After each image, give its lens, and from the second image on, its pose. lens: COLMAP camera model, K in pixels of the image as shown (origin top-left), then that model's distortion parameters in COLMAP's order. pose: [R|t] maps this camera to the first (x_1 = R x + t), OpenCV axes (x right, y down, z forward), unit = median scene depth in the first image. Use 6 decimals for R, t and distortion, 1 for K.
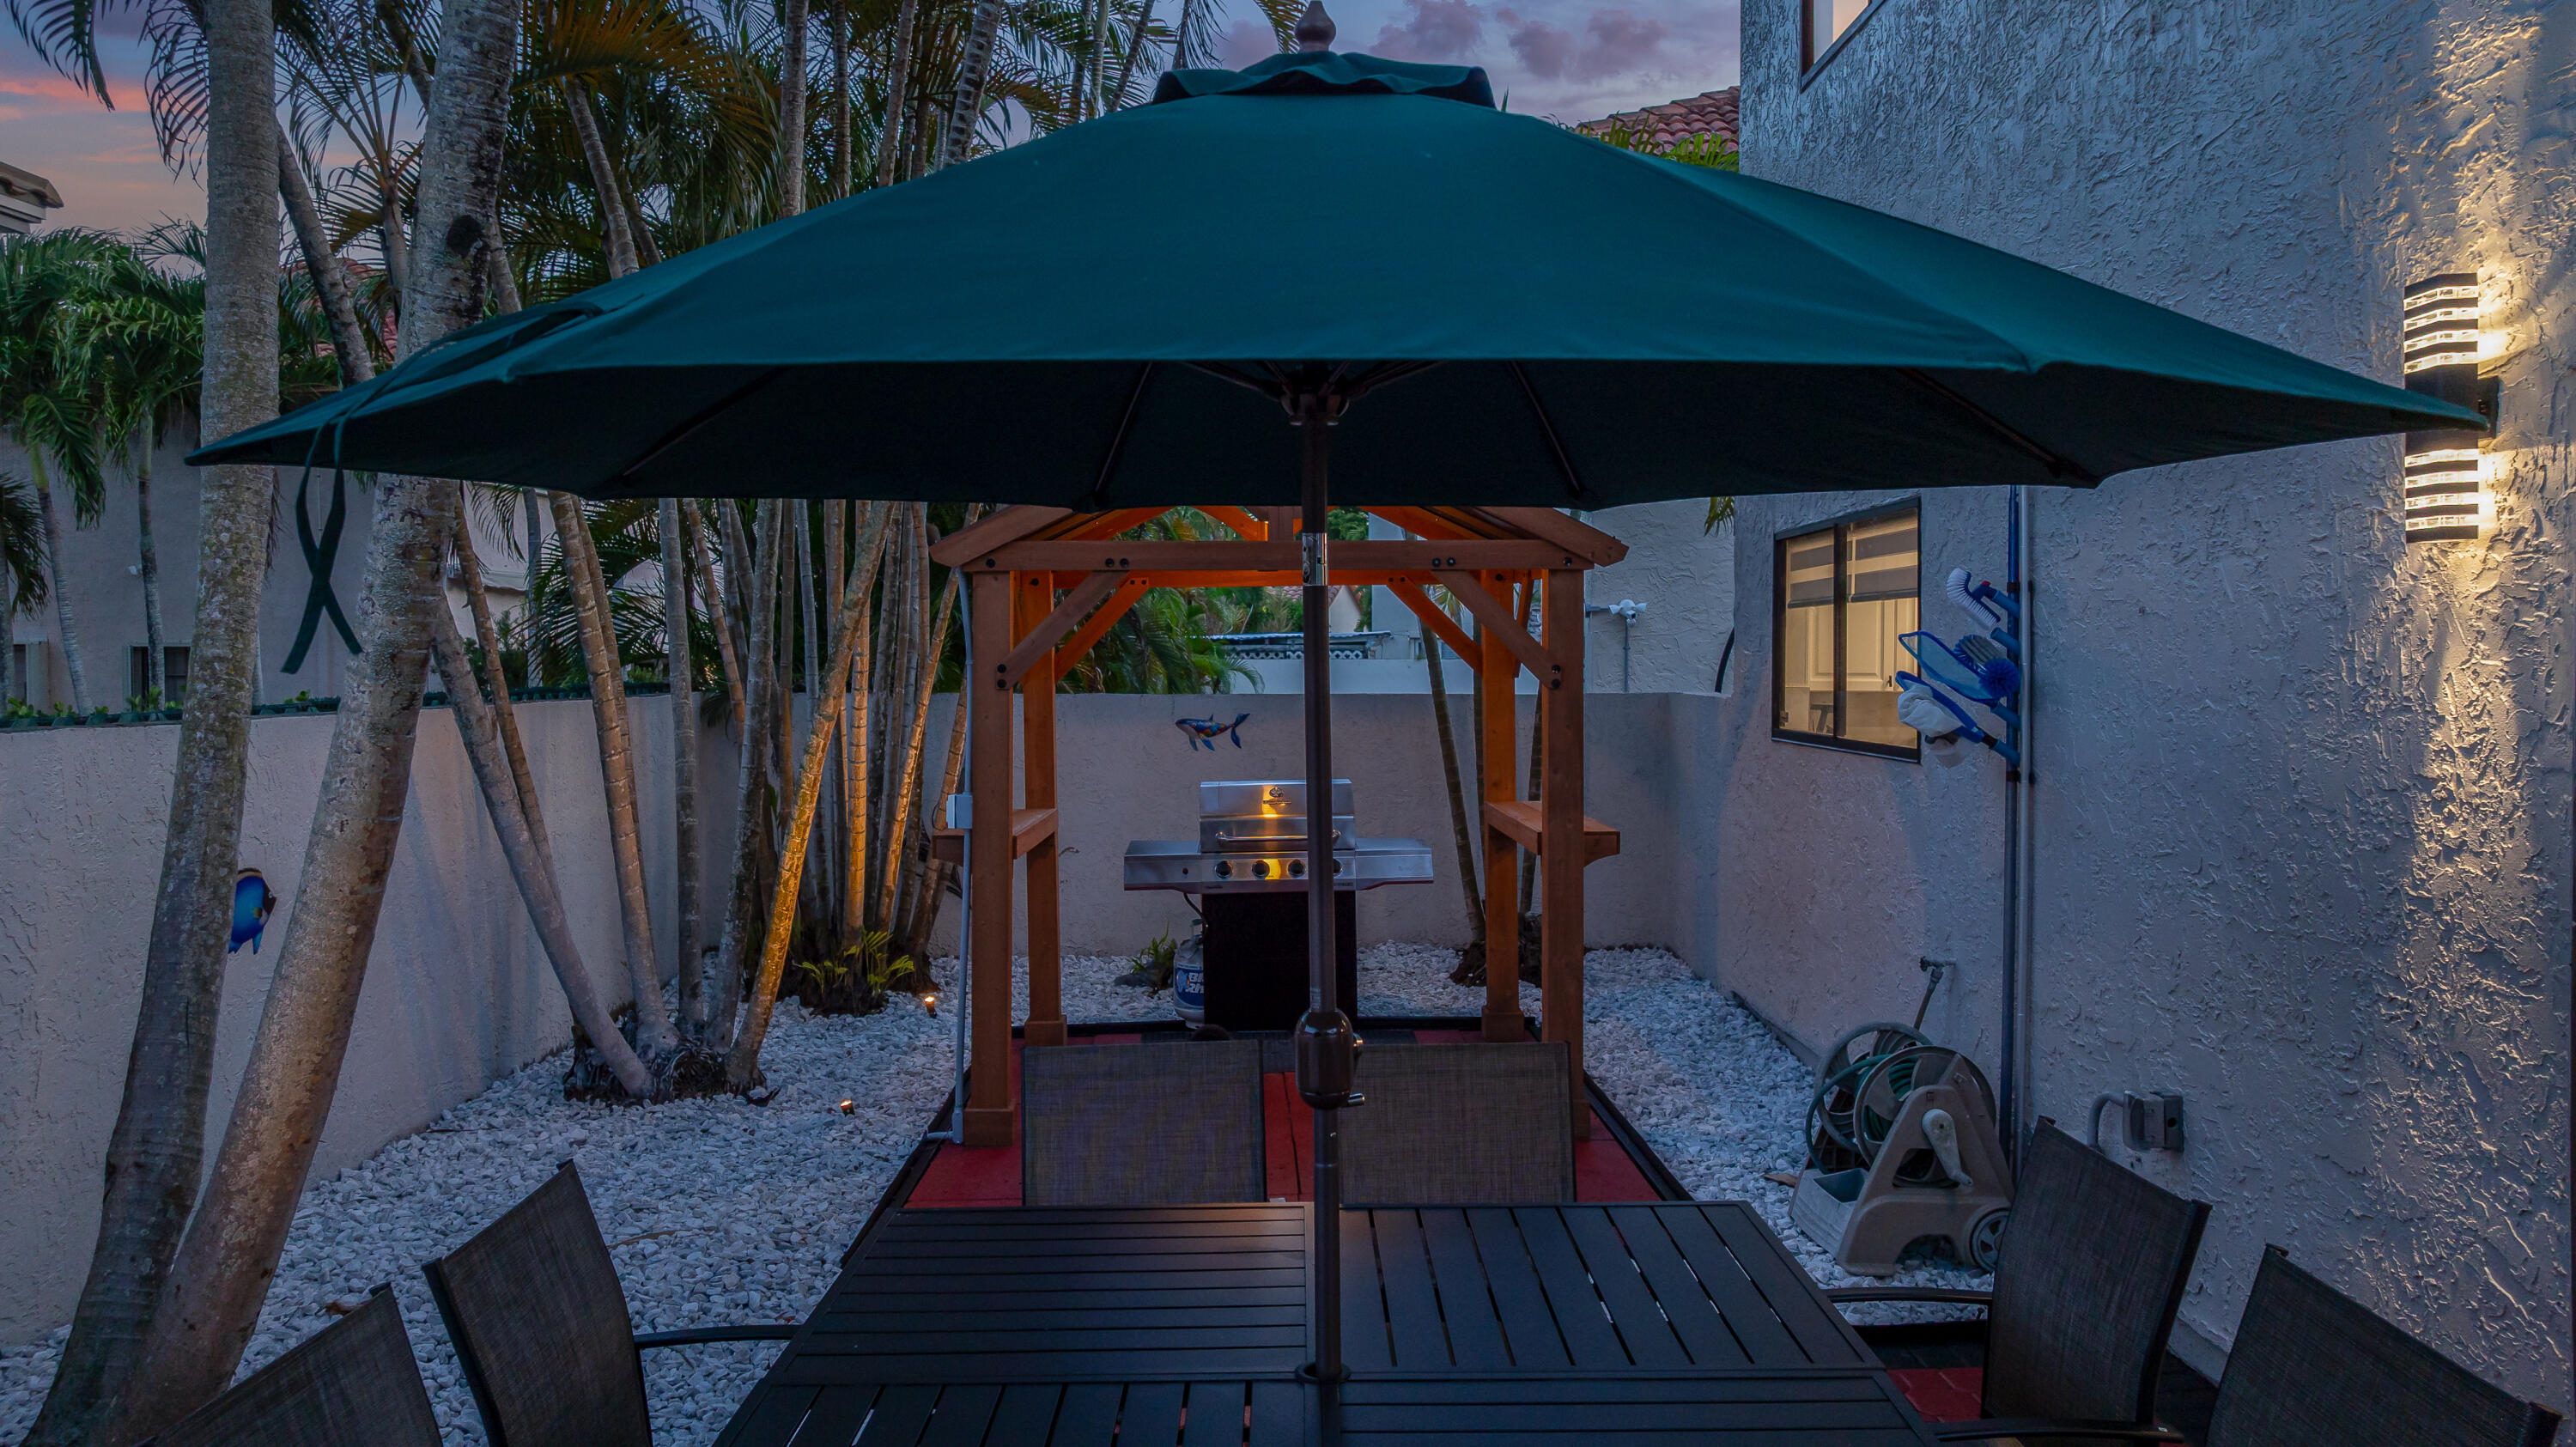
lens RADIAL K [[1827.4, 0, 1306.1], [0, 1827.4, 720.2], [0, 0, 1]] dist [-0.022515, 0.008443]
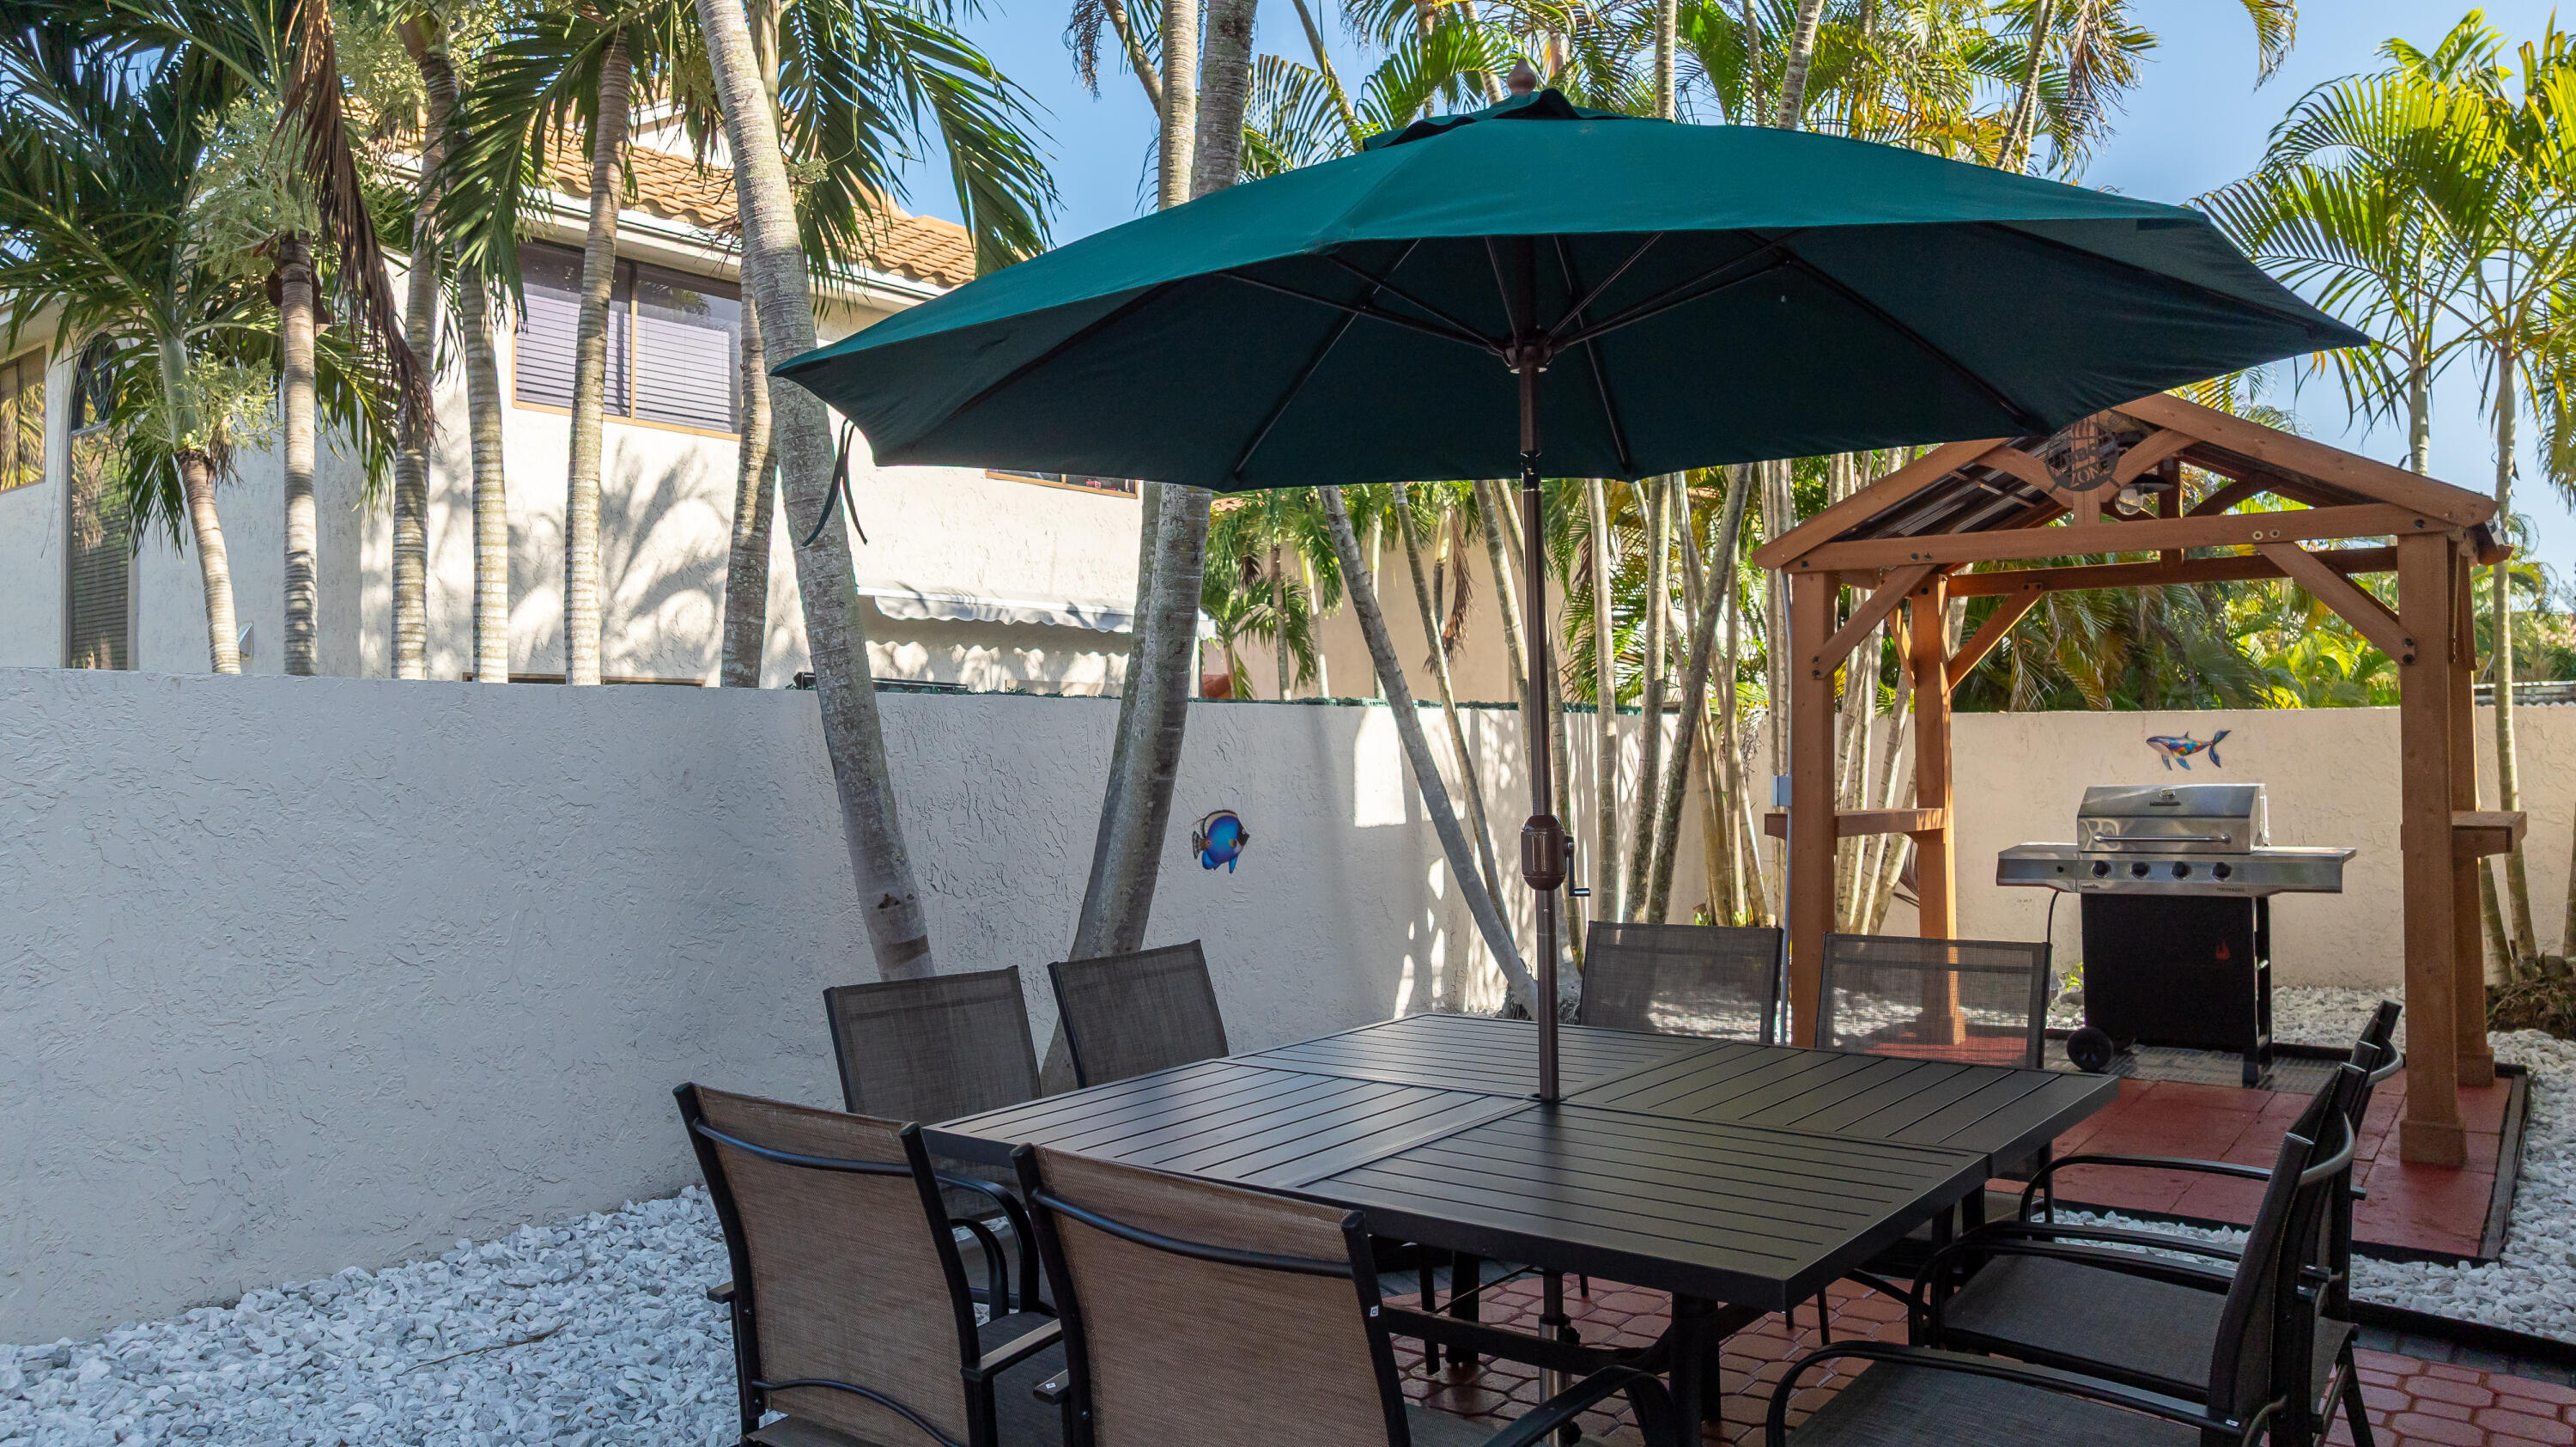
lens RADIAL K [[1827.4, 0, 1289.1], [0, 1827.4, 719.9], [0, 0, 1]] dist [-0.022515, 0.008443]
pose [[0.787124, -0.011739, -0.616683, 0.213816], [-0.016122, 0.999086, -0.039596, 0.046347], [0.616584, 0.041109, 0.786215, -0.044748]]
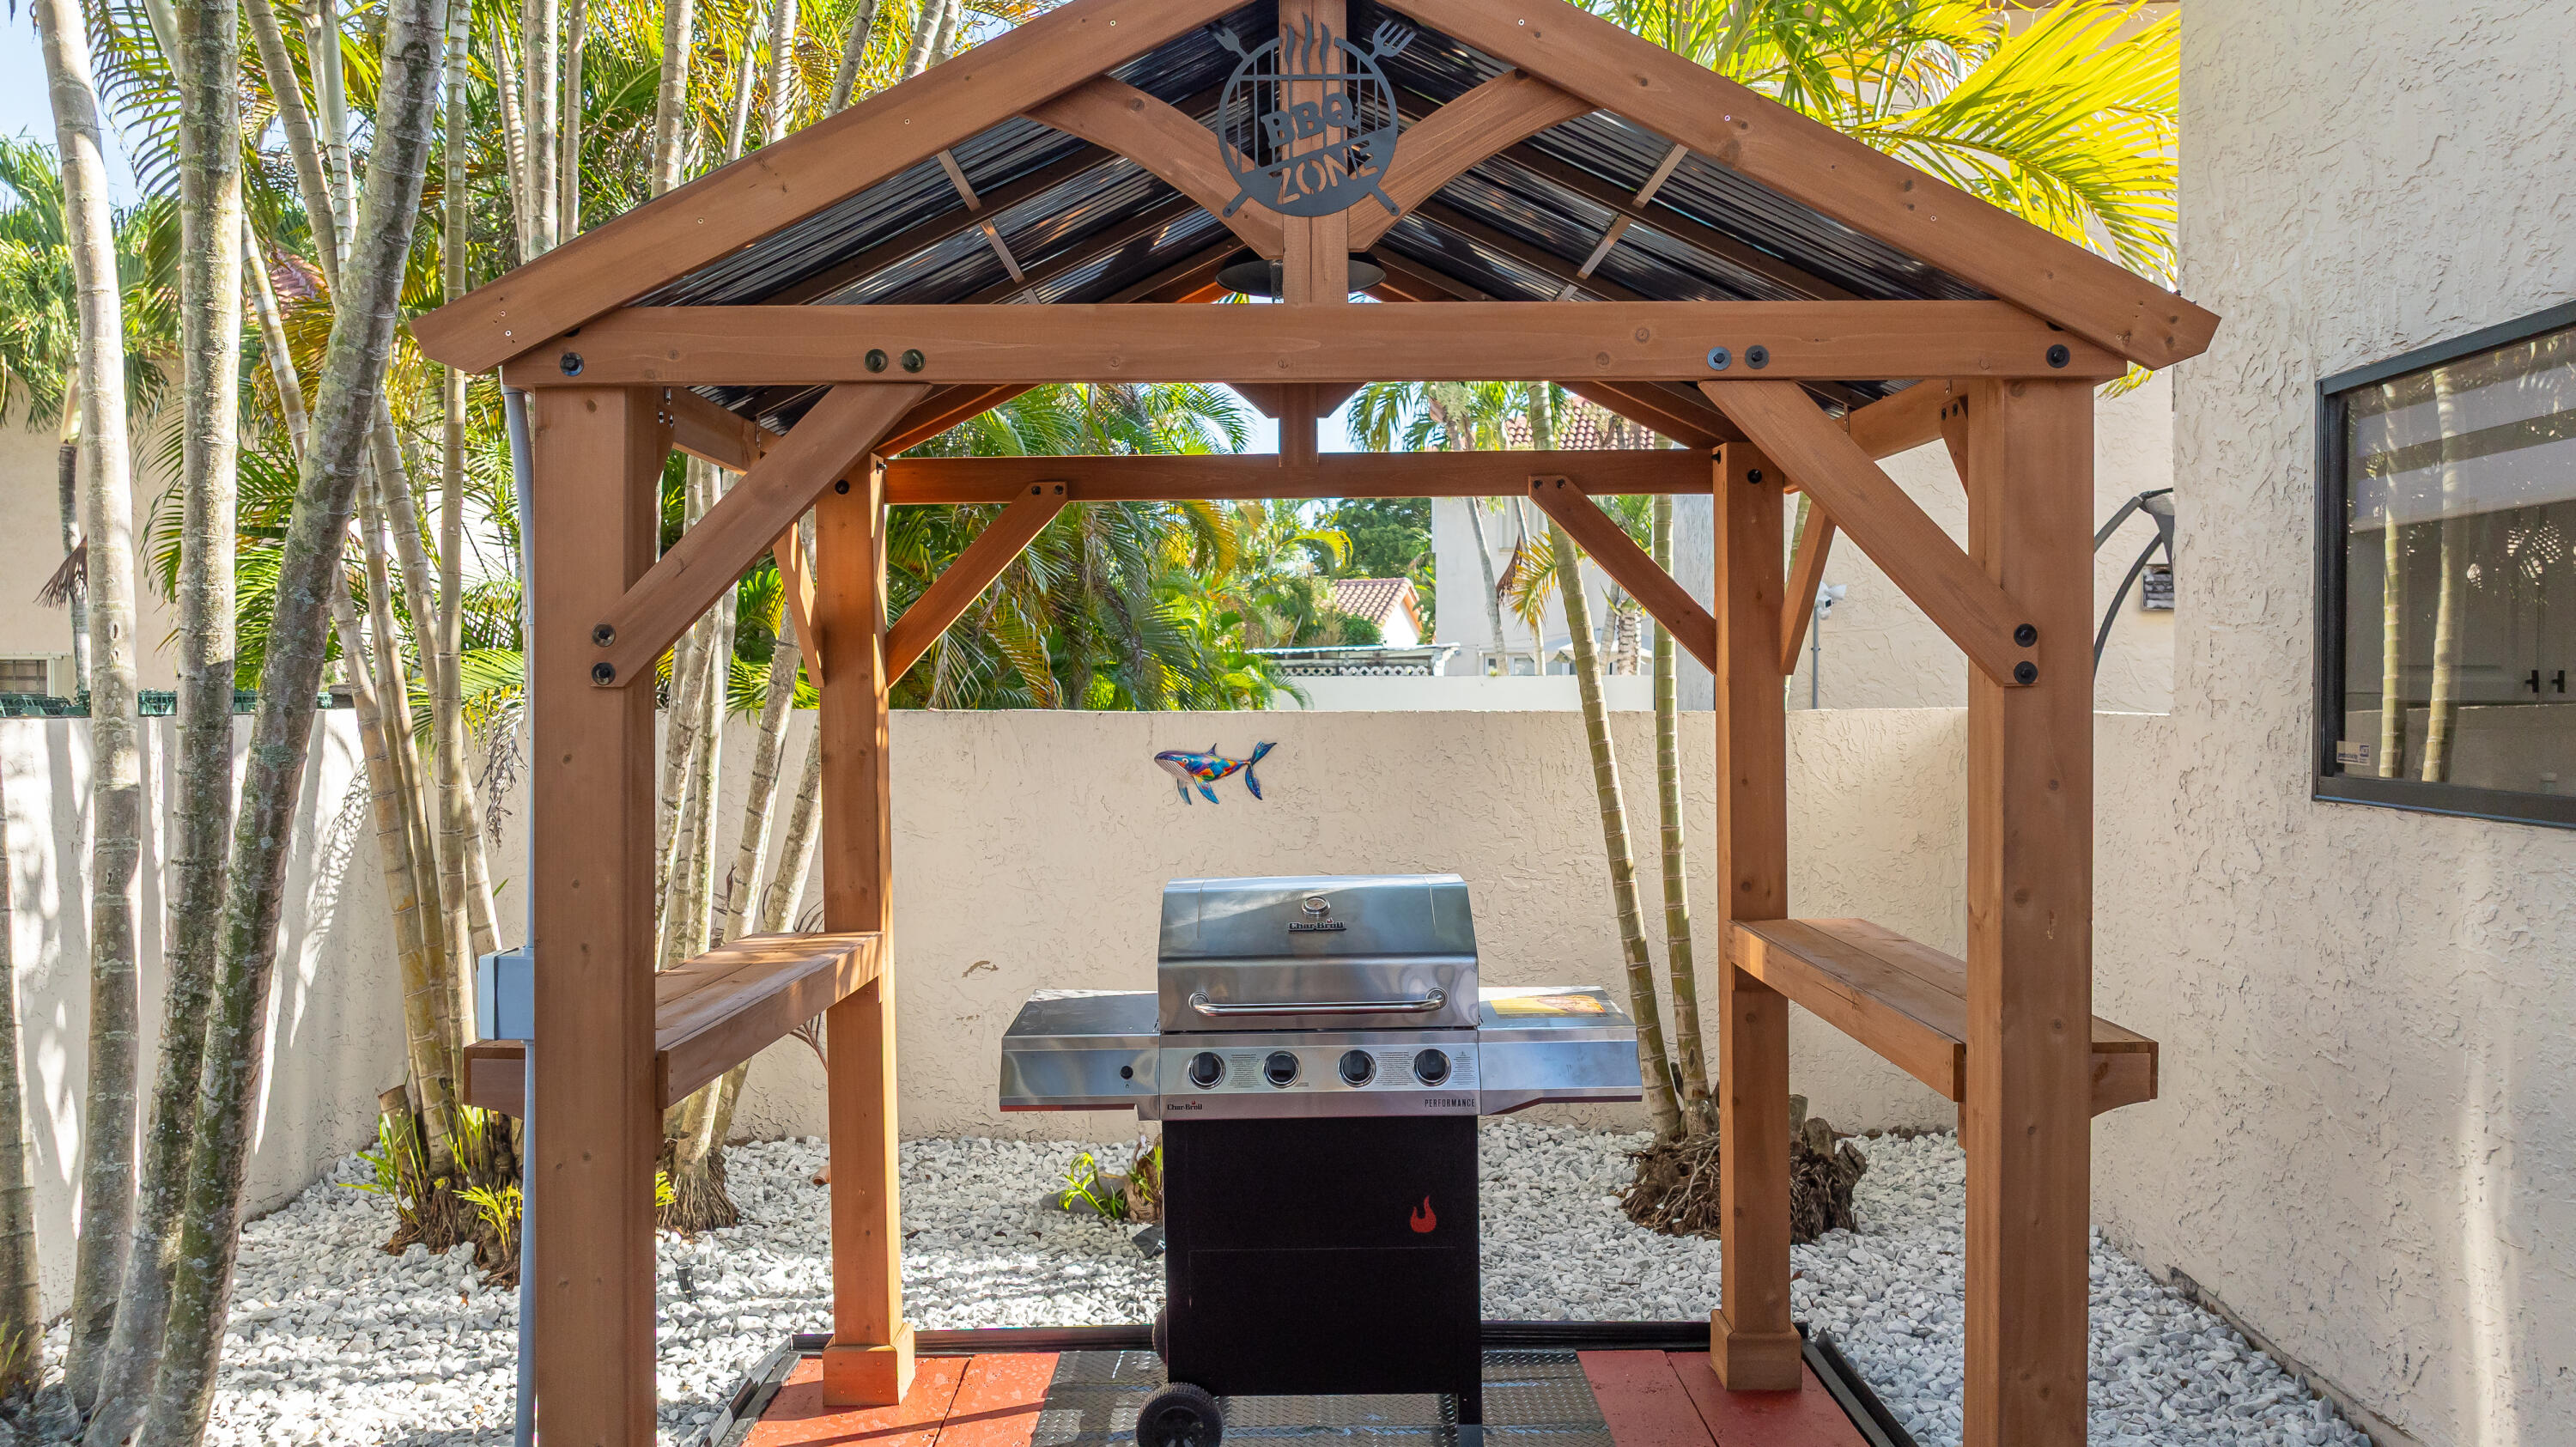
lens RADIAL K [[1827.4, 0, 1278.2], [0, 1827.4, 727.3], [0, 0, 1]] dist [-0.022515, 0.008443]
pose [[0.998987, 0.001447, -0.044979, -0.003647], [-0.001885, 0.999951, -0.009692, -0.003898], [0.044962, 0.009767, 0.998941, 0.509233]]
